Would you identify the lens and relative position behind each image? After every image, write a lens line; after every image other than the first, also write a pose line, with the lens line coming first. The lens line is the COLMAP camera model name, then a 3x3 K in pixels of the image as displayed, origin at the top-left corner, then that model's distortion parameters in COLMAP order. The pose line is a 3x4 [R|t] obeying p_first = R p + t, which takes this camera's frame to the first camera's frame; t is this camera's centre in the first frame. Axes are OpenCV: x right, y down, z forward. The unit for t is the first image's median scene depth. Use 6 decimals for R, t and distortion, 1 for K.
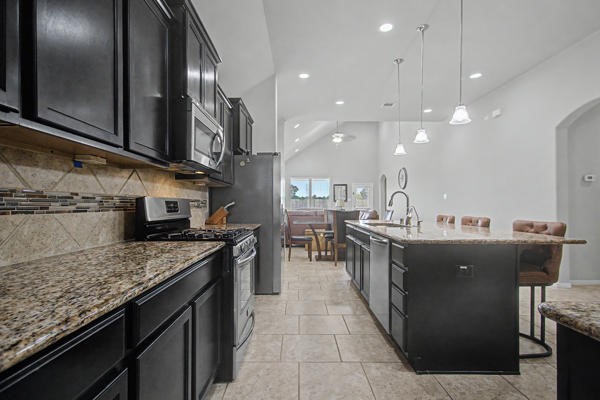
lens RADIAL K [[282.5, 0, 297.3], [0, 282.5, 204.1], [0, 0, 1]] dist [-0.001848, 0.000002]
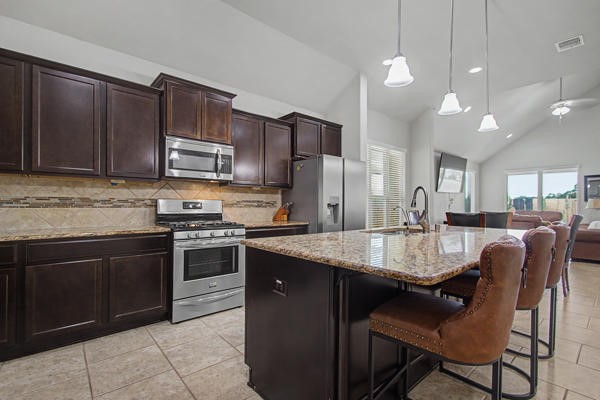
lens RADIAL K [[282.5, 0, 300.3], [0, 282.5, 203.1], [0, 0, 1]] dist [-0.001848, 0.000002]
pose [[0.657918, 0.000702, -0.753090, 1.366509], [-0.005550, 0.999977, -0.003916, -0.001789], [0.753070, 0.006756, 0.657906, 0.552115]]
